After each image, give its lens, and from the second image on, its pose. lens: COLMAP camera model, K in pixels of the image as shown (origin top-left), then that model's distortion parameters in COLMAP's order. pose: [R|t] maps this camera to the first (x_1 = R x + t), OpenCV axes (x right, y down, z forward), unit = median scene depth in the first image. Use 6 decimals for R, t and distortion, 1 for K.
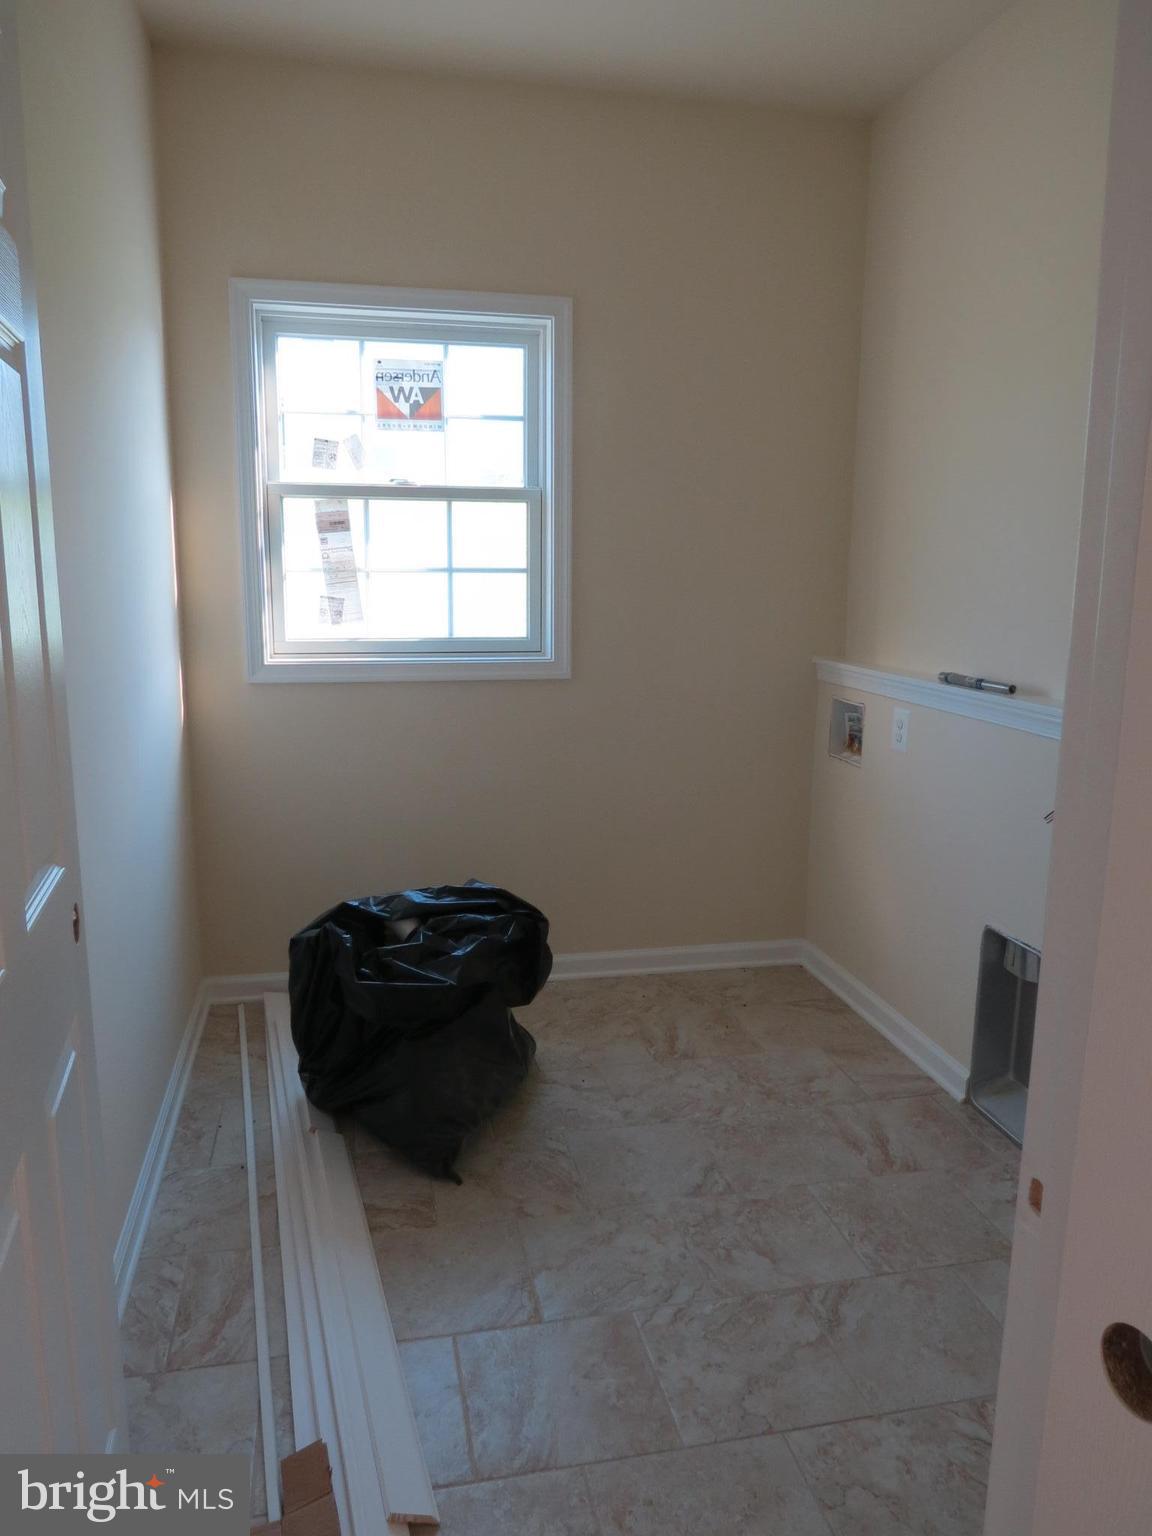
lens RADIAL K [[1110.1, 0, 578.4], [0, 1110.1, 763.7], [0, 0, 1]] dist [-0.023727, 0.012049]
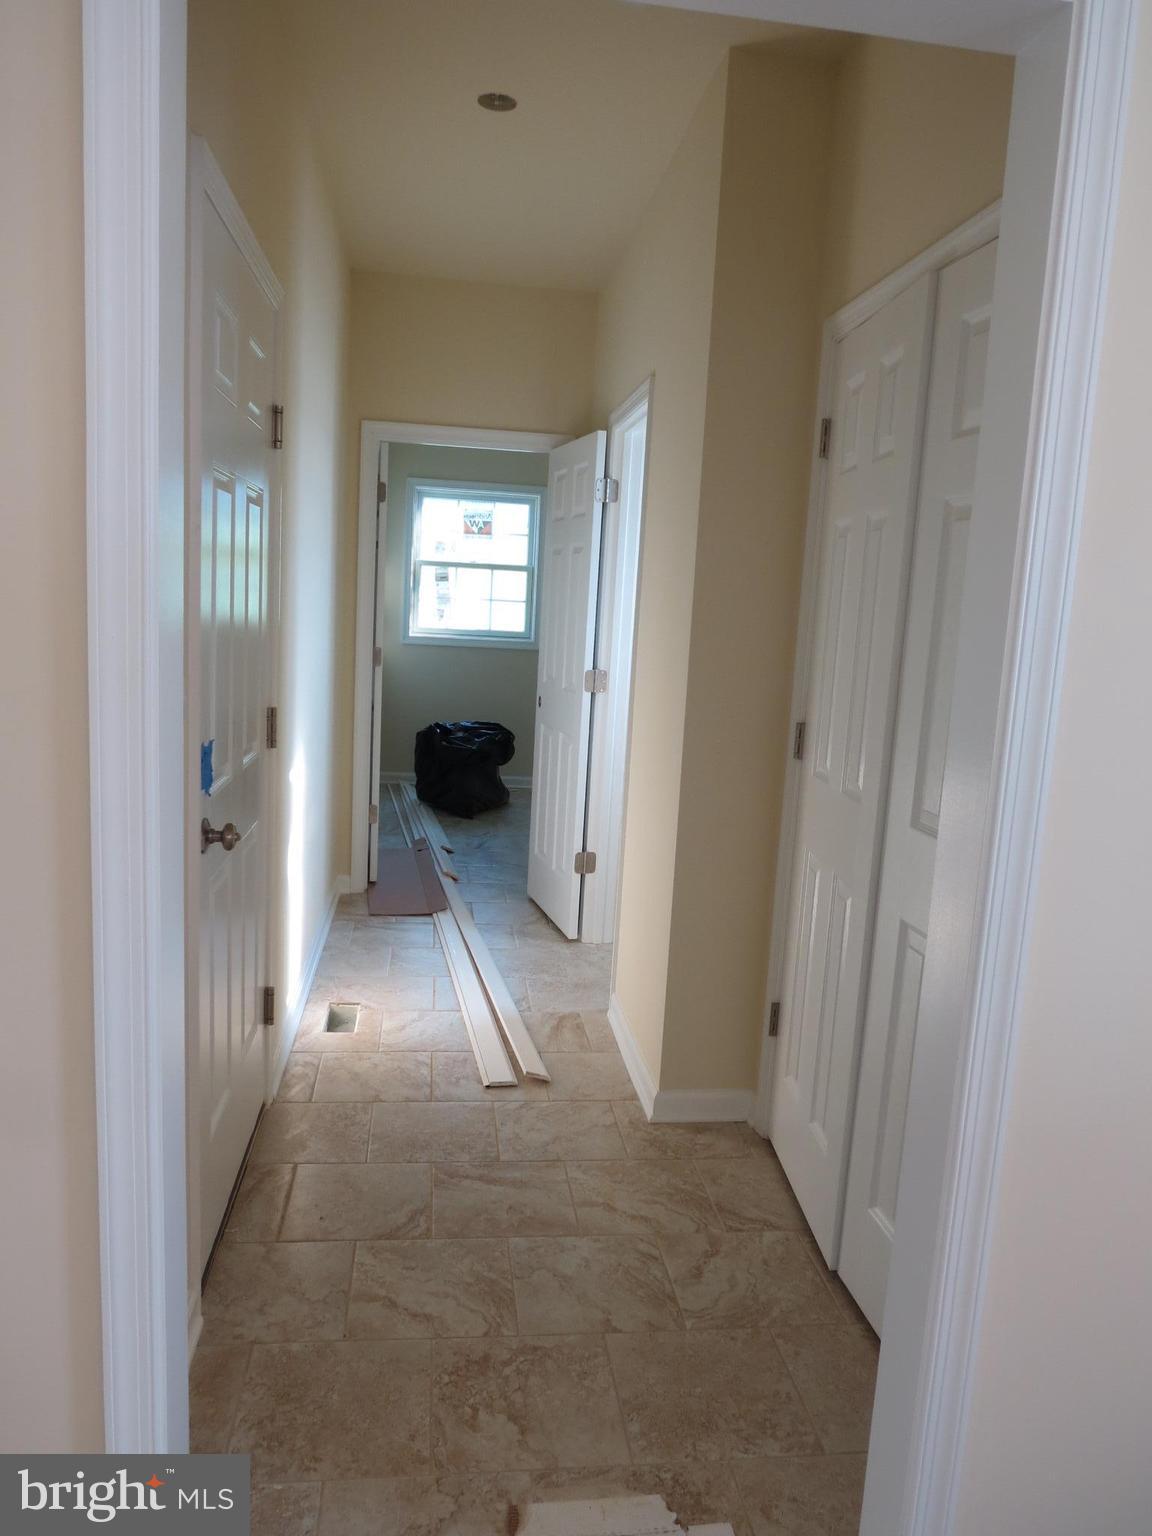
lens RADIAL K [[1110.1, 0, 573.5], [0, 1110.1, 767.4], [0, 0, 1]] dist [-0.023727, 0.012049]
pose [[0.995040, 0.058596, -0.080386, 0.264365], [-0.061019, 0.997743, -0.028024, 0.228737], [0.078562, 0.032790, 0.996370, -1.285587]]
